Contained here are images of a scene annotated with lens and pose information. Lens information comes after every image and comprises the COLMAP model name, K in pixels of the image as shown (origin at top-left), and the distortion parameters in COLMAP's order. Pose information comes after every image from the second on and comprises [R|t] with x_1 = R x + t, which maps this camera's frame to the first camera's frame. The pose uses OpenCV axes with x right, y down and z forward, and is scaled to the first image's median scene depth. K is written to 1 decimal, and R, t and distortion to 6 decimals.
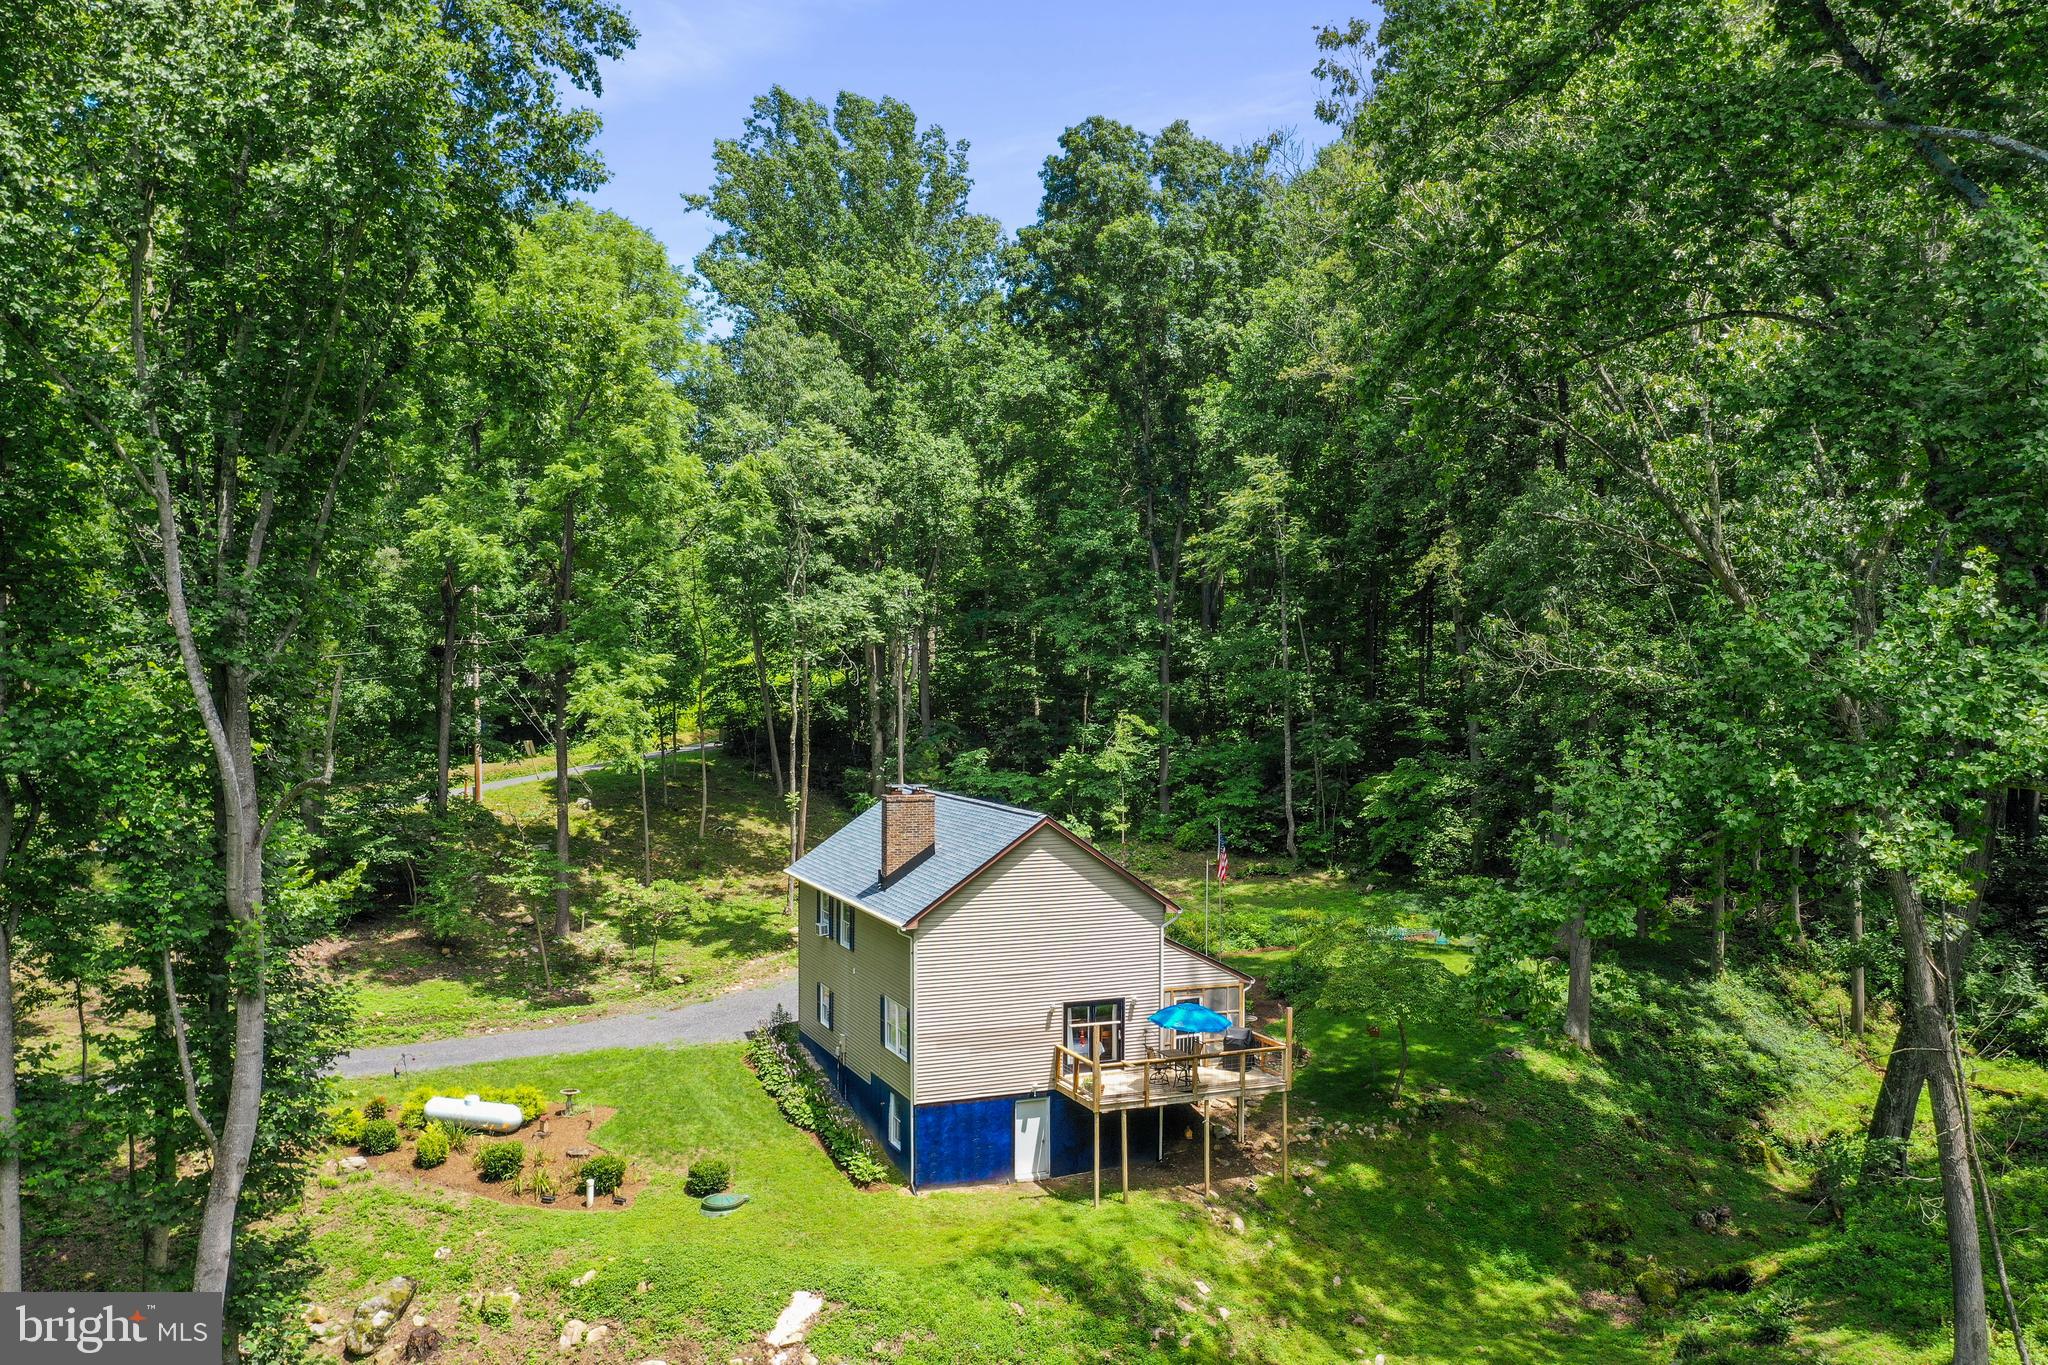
lens RADIAL K [[1793.7, 0, 1024.0], [0, 1793.7, 682.5], [0, 0, 1]] dist [-0.001826, -0.000424]
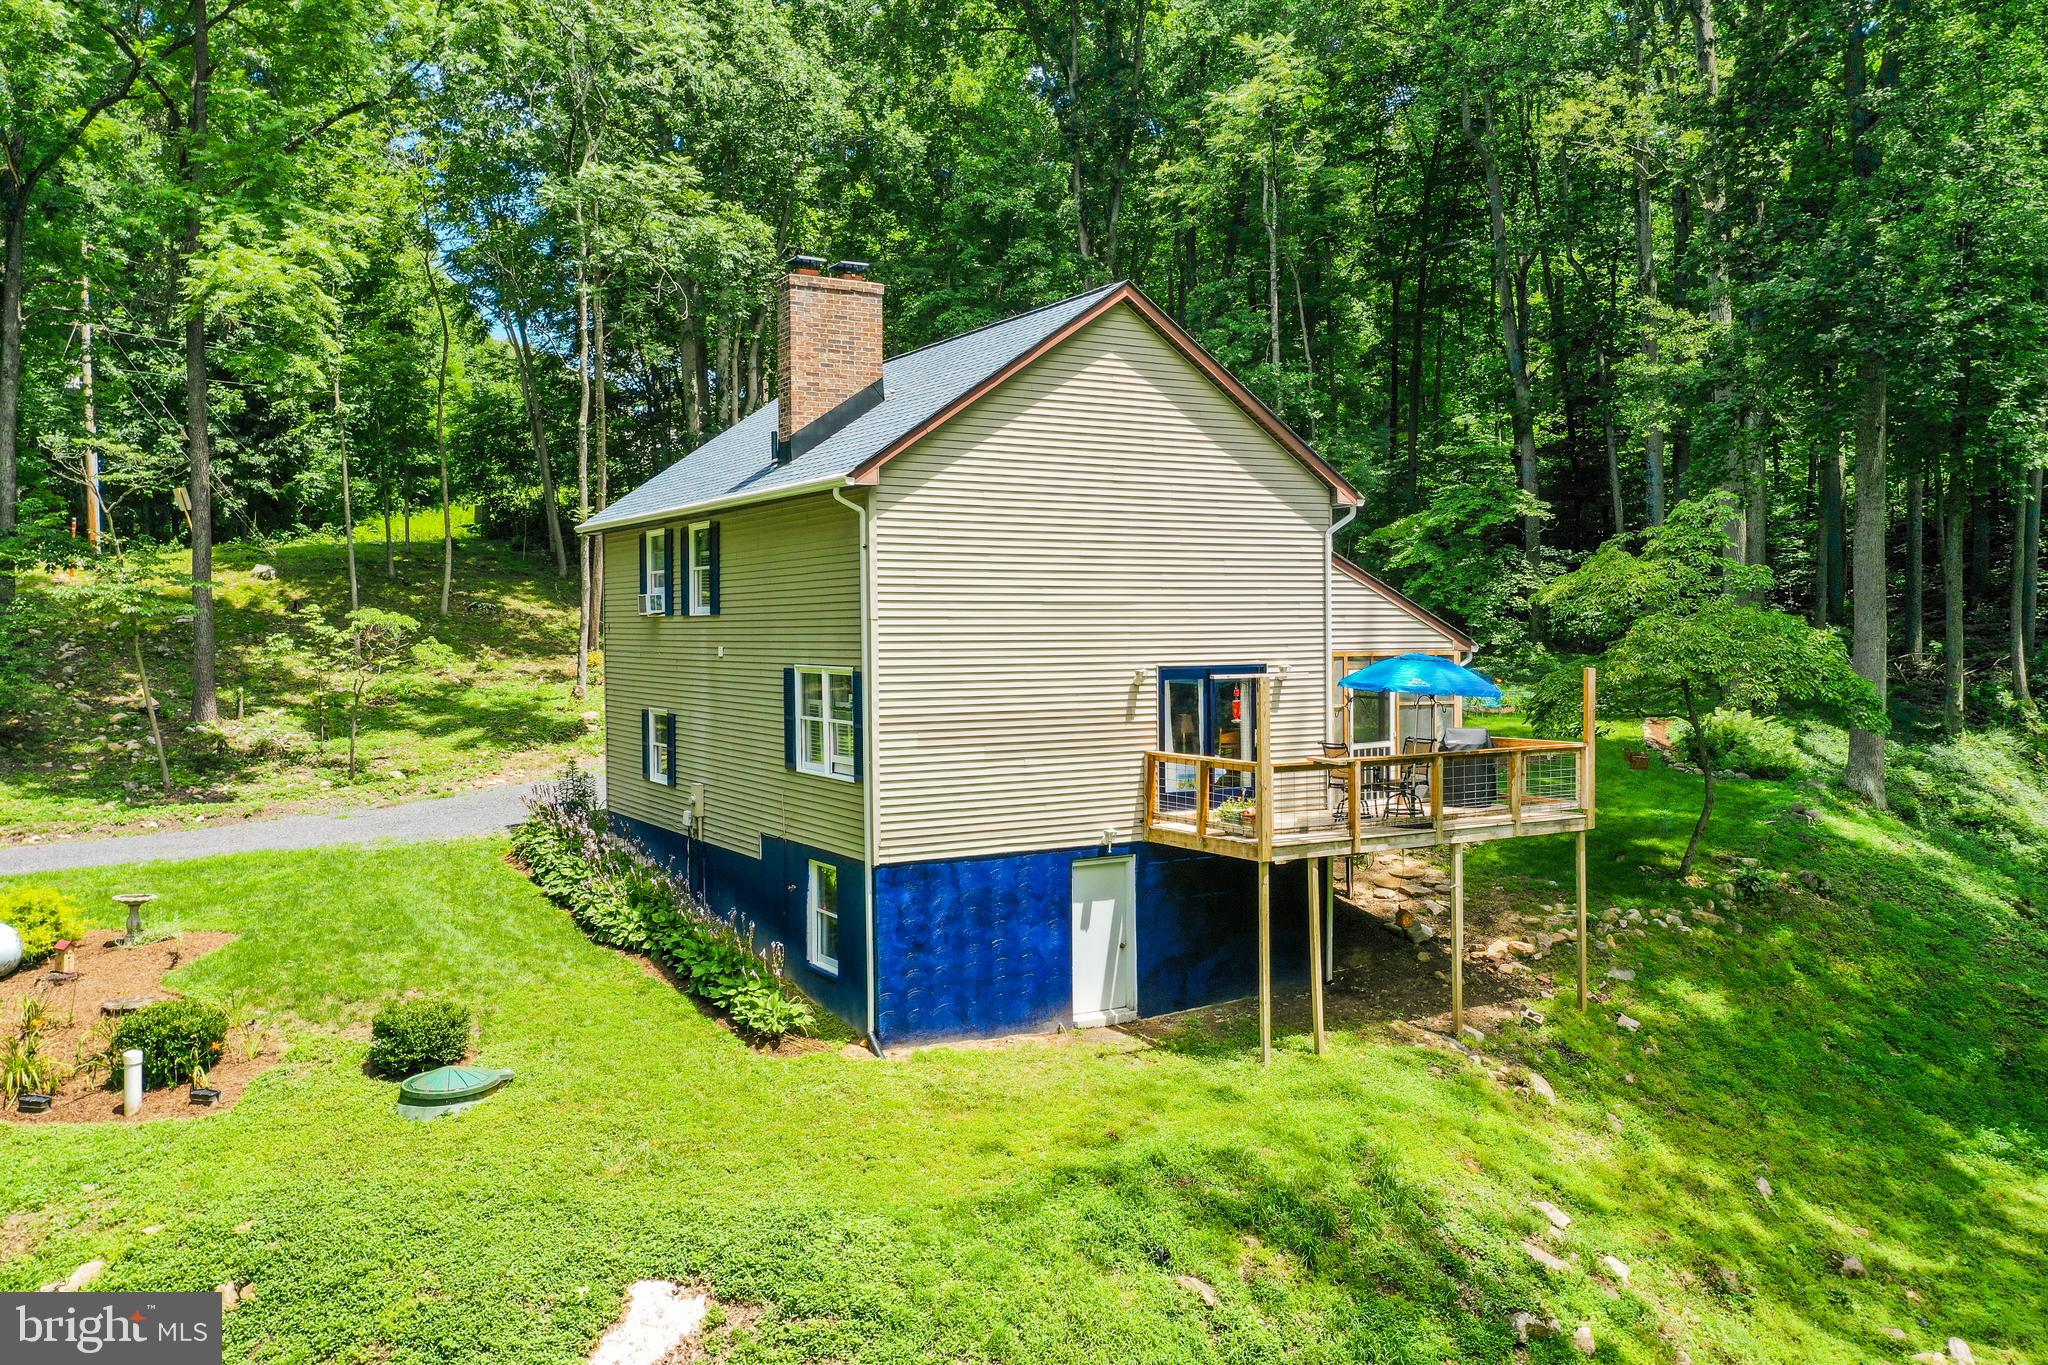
lens RADIAL K [[1619.5, 0, 1005.1], [0, 1619.5, 686.1], [0, 0, 1]] dist [0.000653, -0.001753]
pose [[0.990450, -0.013475, 0.137215, -0.082499], [0.014804, 0.999853, -0.008674, 0.187073], [-0.137078, 0.010623, 0.990503, 0.558013]]
